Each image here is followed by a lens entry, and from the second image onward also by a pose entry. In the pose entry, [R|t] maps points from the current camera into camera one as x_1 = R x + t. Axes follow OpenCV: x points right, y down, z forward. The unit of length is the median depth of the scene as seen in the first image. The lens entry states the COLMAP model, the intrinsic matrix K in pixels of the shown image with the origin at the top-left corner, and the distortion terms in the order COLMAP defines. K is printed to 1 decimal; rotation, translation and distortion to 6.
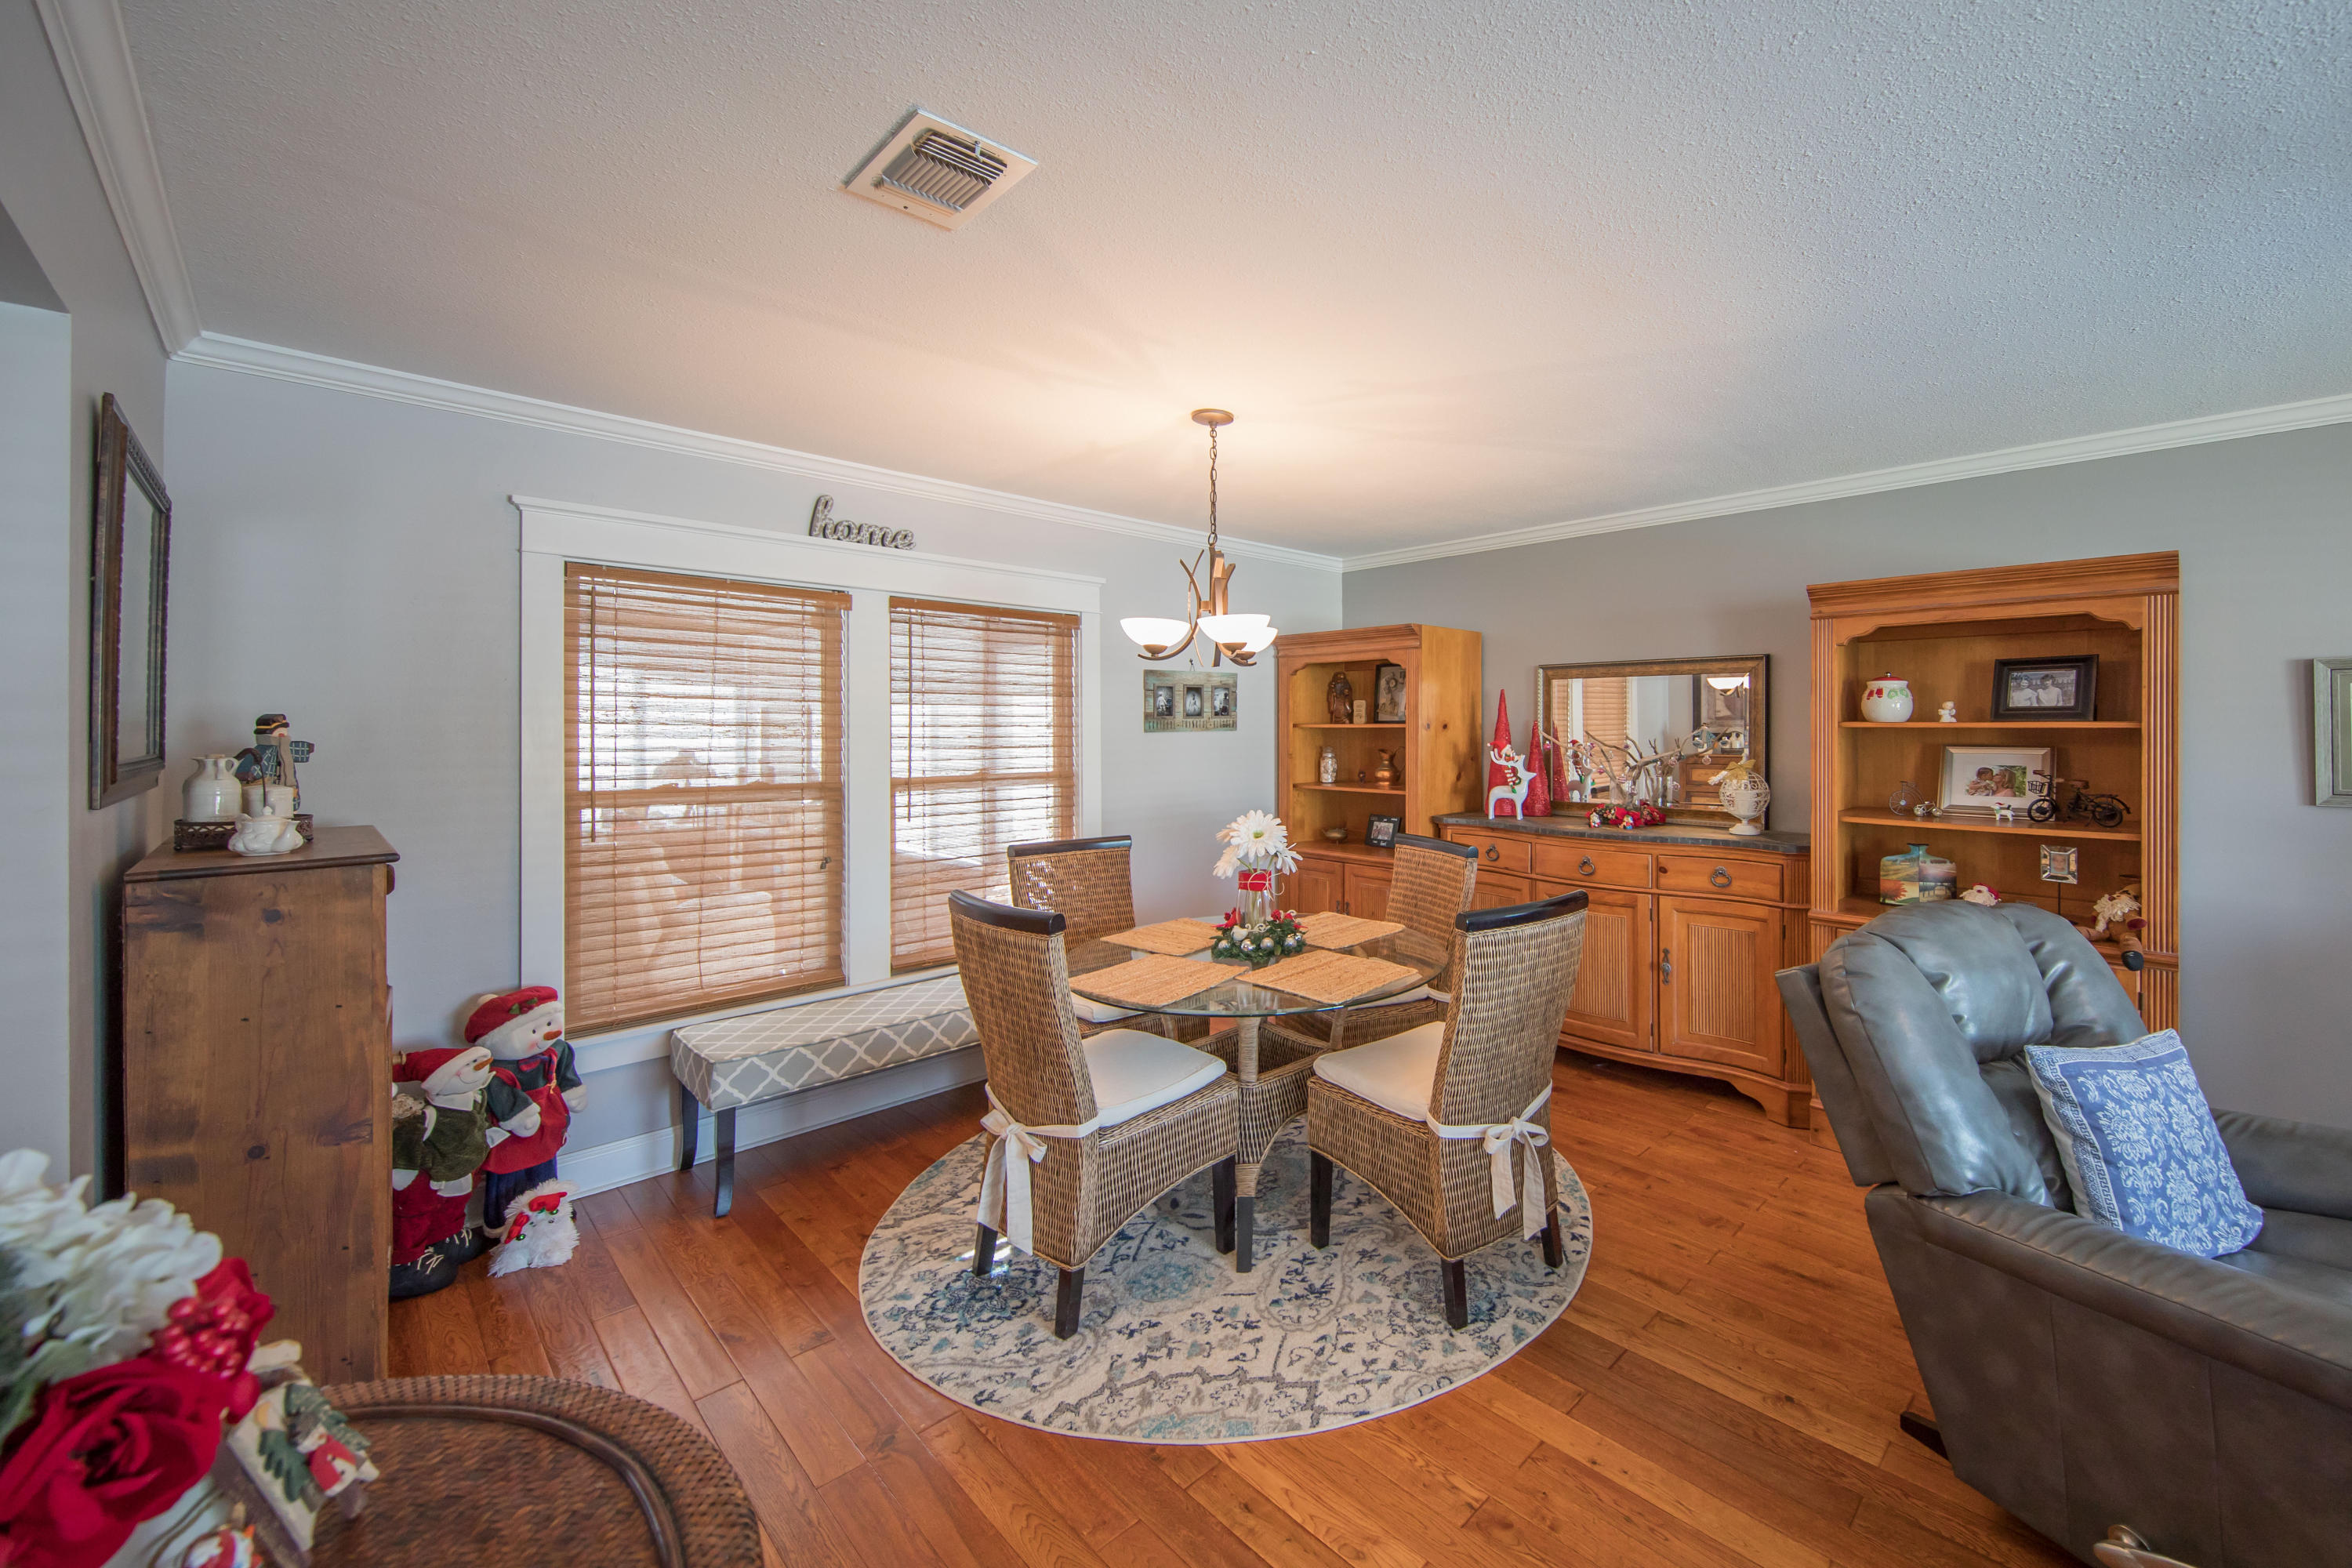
lens RADIAL K [[945.0, 0, 1261.5], [0, 945.0, 724.3], [0, 0, 1]] dist [-0.002459, -0.000618]
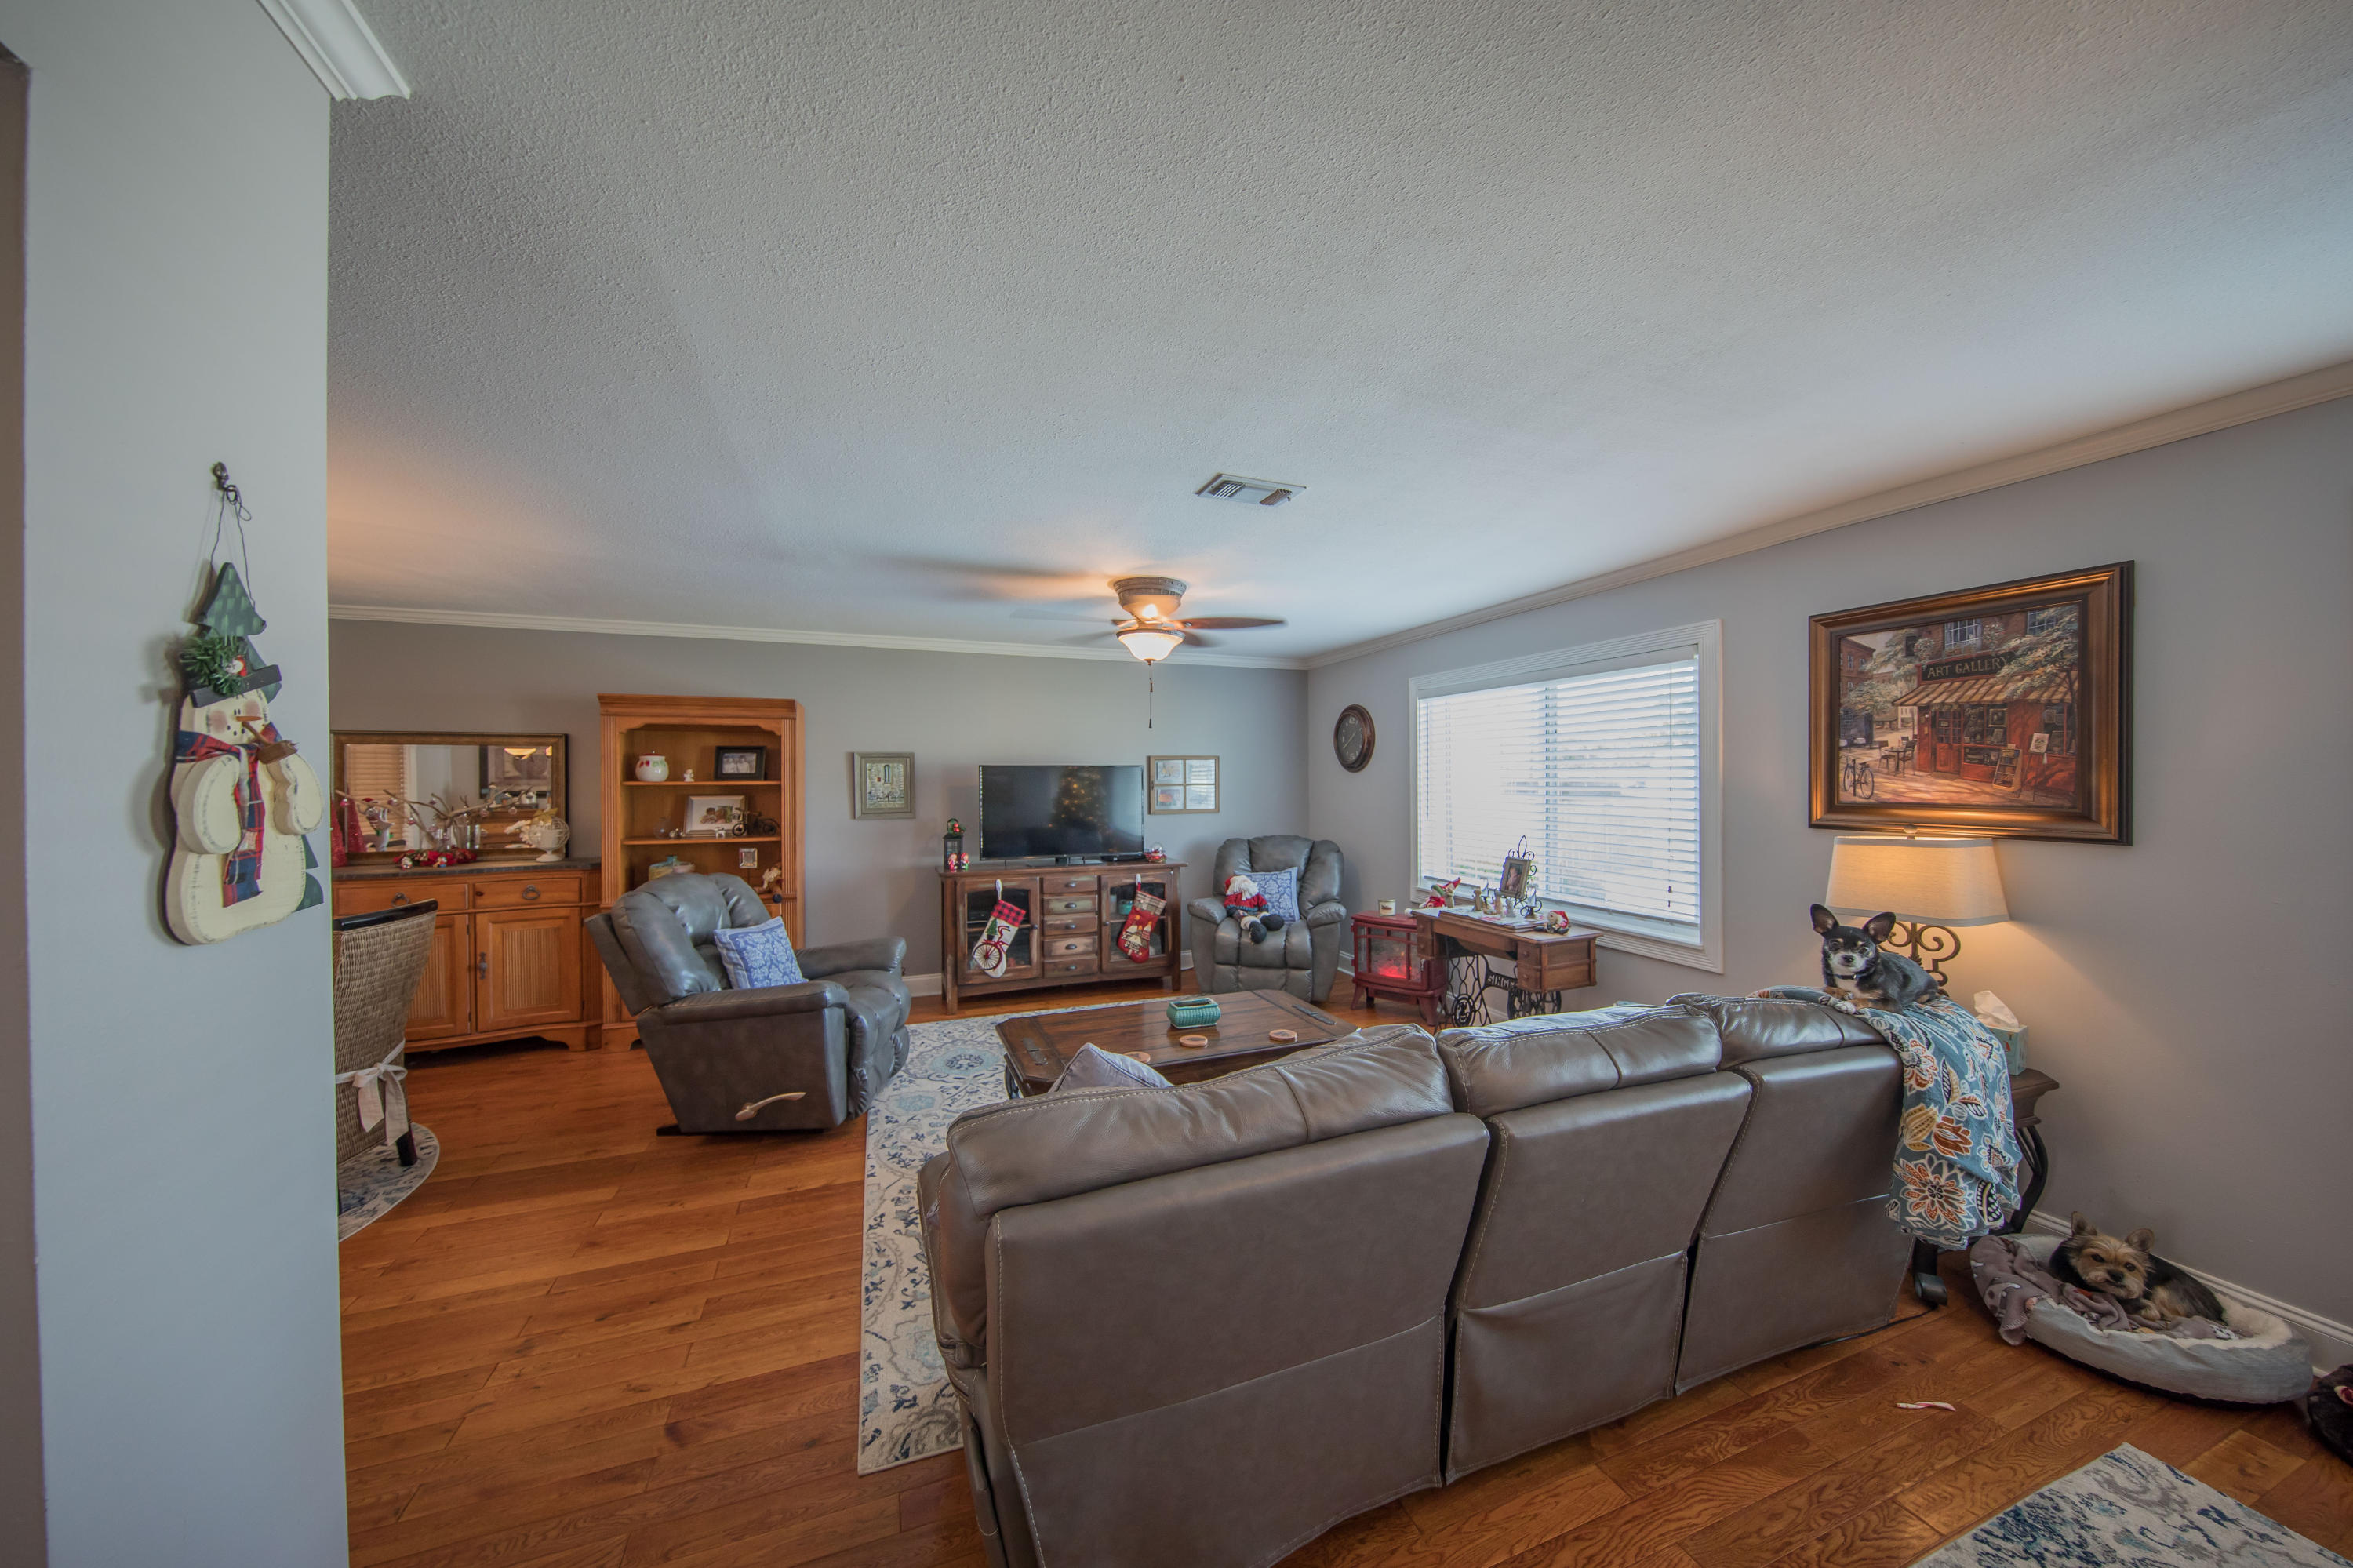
lens RADIAL K [[768.8, 0, 1217.5], [0, 768.8, 778.7], [0, 0, 1]] dist [-0.005718, -0.000431]
pose [[0.351307, -0.001963, 0.936258, -0.231315], [0.005769, 0.999983, -0.000068, -0.001656], [-0.936242, 0.005426, 0.351313, -0.375405]]
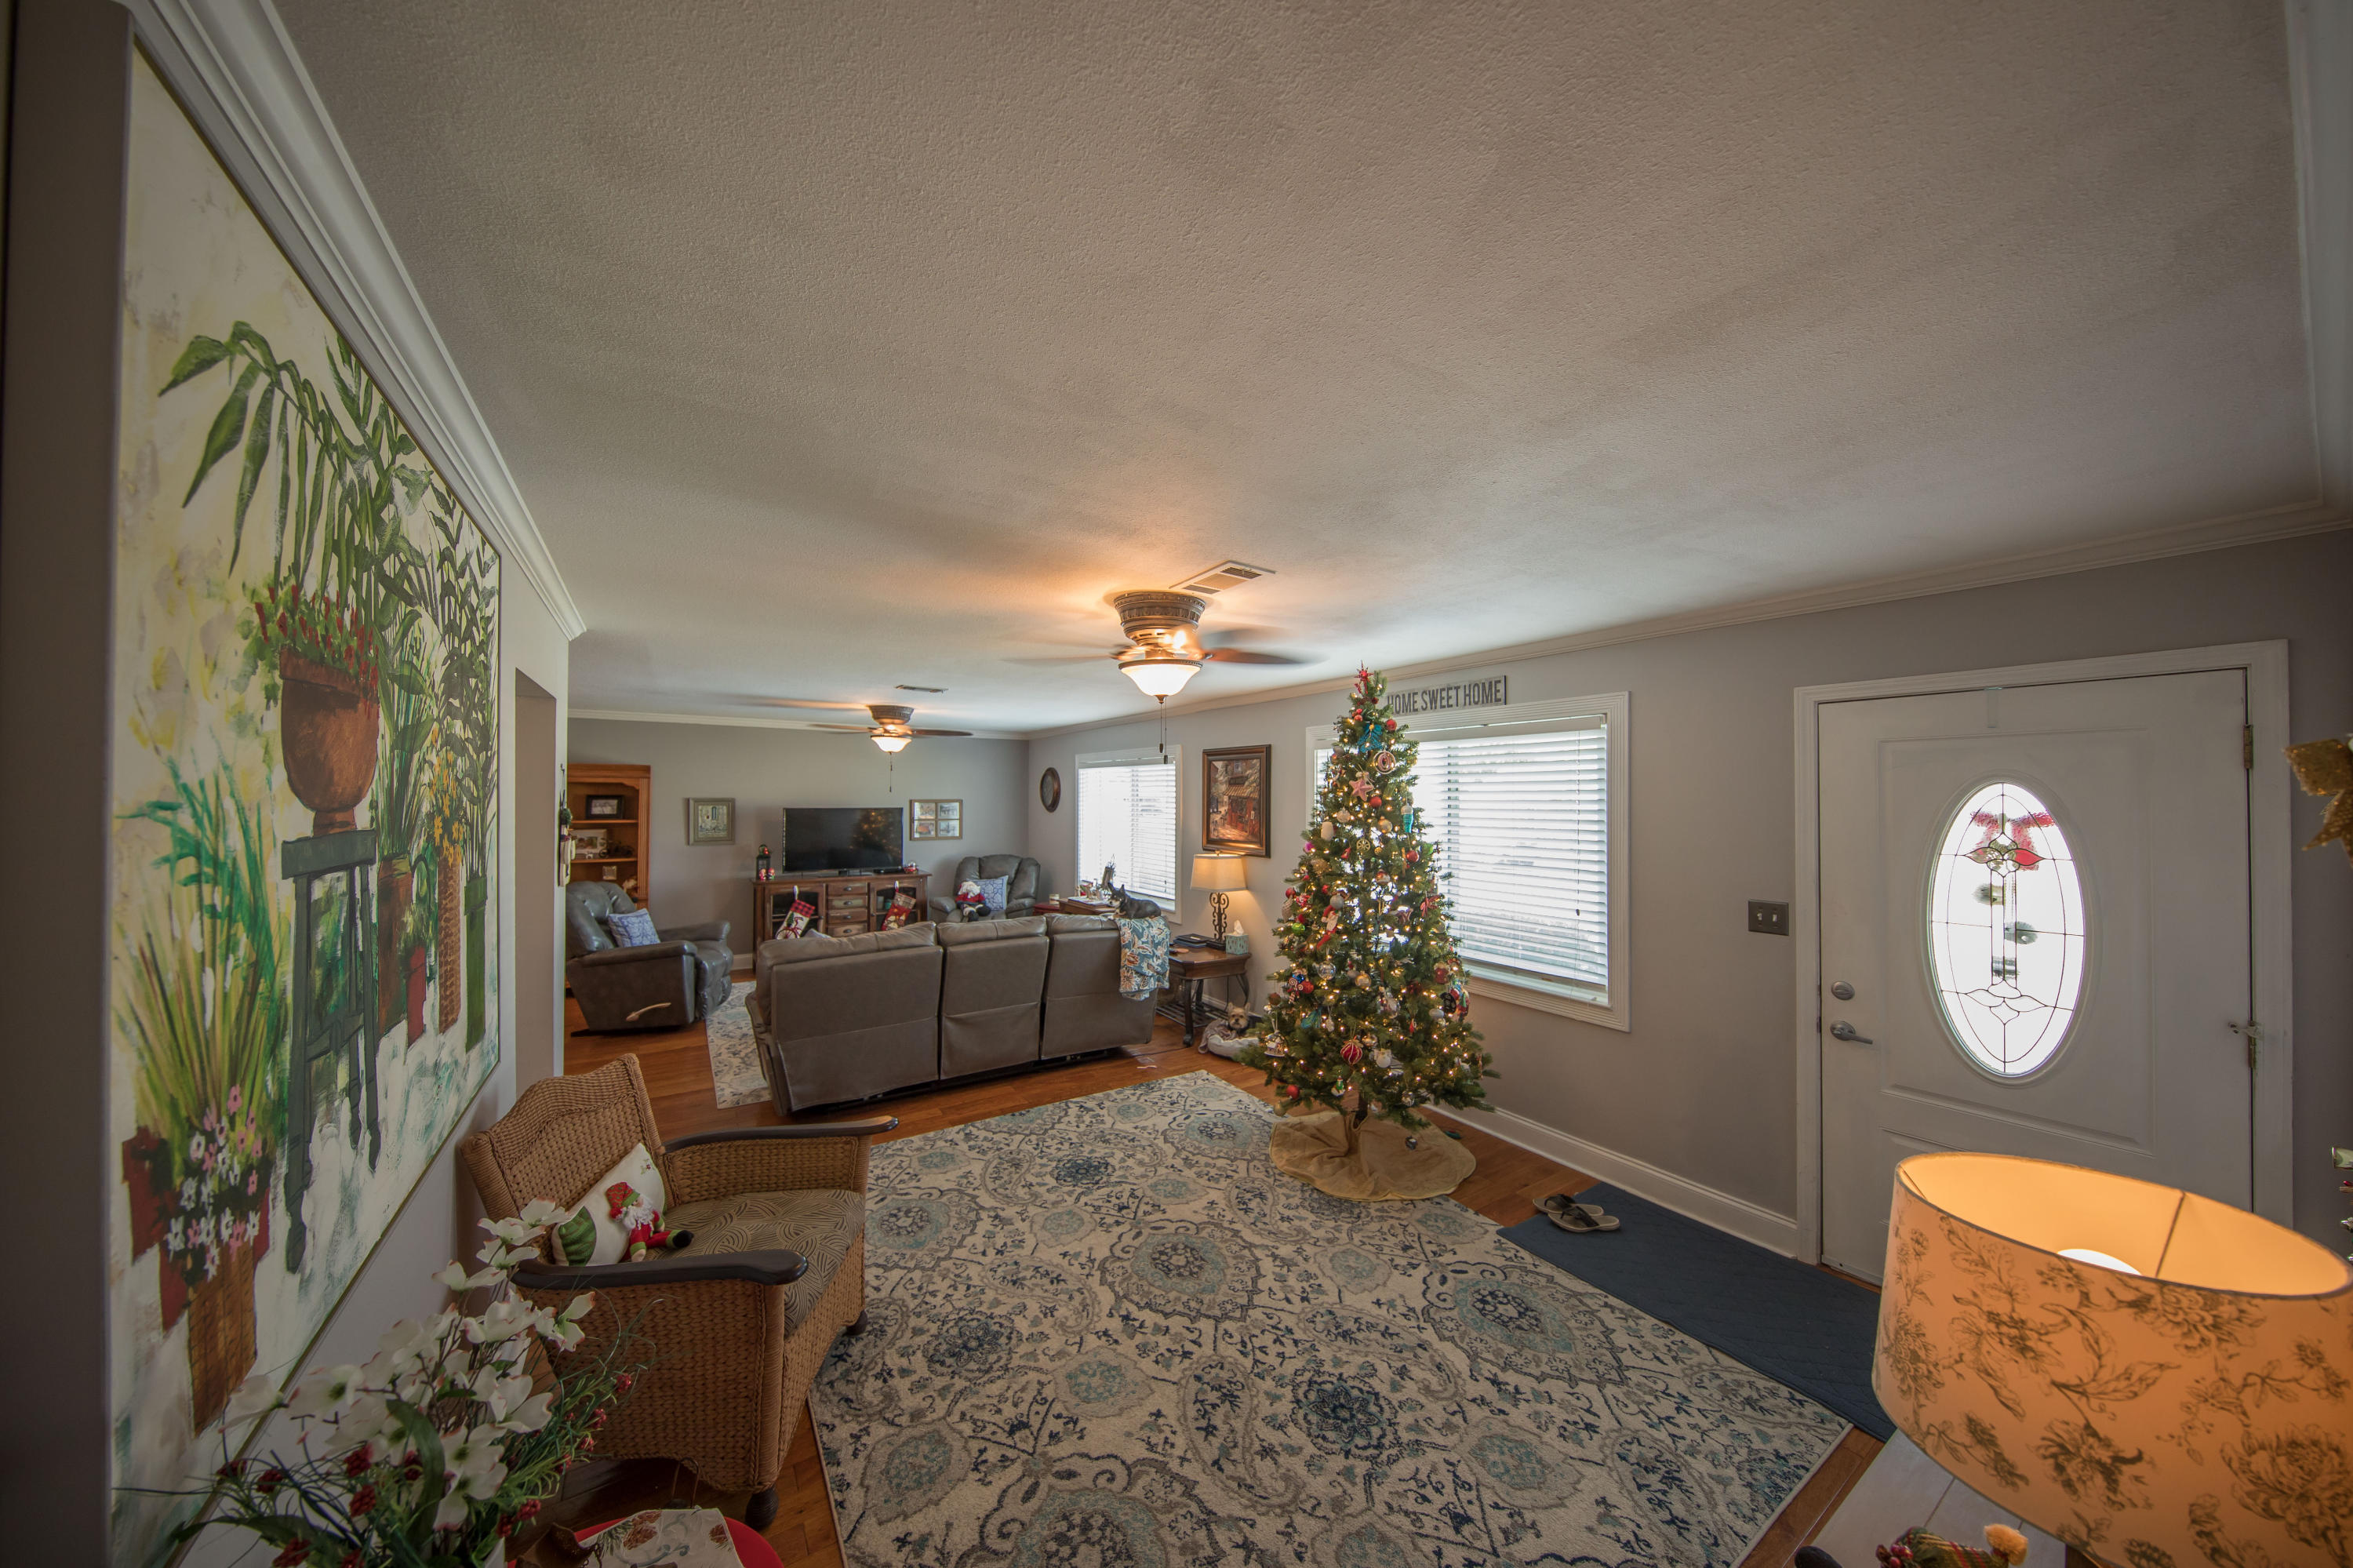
lens RADIAL K [[768.8, 0, 1187.7], [0, 768.8, 773.8], [0, 0, 1]] dist [-0.005718, -0.000431]
pose [[0.185014, 0.026551, 0.982377, -0.933304], [-0.000030, 0.999635, -0.027012, -0.069026], [-0.982736, 0.004968, 0.184947, -0.953806]]
